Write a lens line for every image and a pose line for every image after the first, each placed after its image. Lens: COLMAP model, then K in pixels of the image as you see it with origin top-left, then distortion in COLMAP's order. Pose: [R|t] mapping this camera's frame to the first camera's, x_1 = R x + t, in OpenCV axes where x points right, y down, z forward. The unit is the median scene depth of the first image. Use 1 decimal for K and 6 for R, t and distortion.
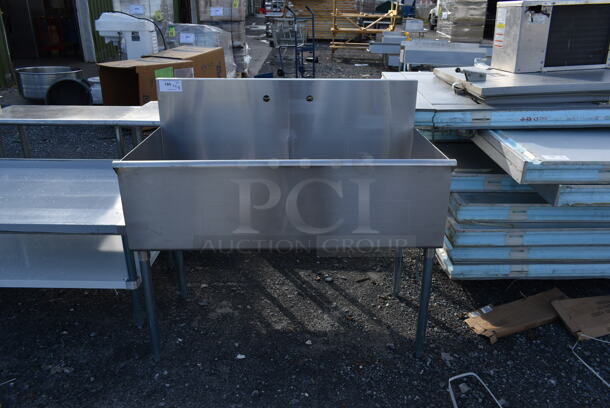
lens RADIAL K [[469.4, 0, 304.3], [0, 469.4, 205.2], [0, 0, 1]] dist [-0.022934, 0.013676]
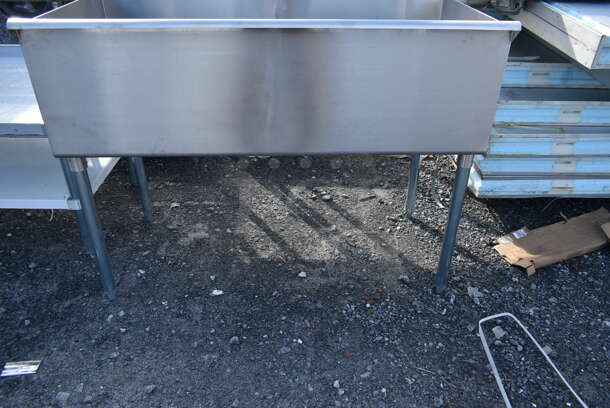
lens RADIAL K [[469.4, 0, 304.5], [0, 469.4, 204.8], [0, 0, 1]] dist [-0.022934, 0.013676]
pose [[0.999863, -0.000054, 0.016557, -0.000258], [-0.002717, 0.985907, 0.167273, 0.034905], [-0.016333, -0.167295, 0.985772, 0.195635]]
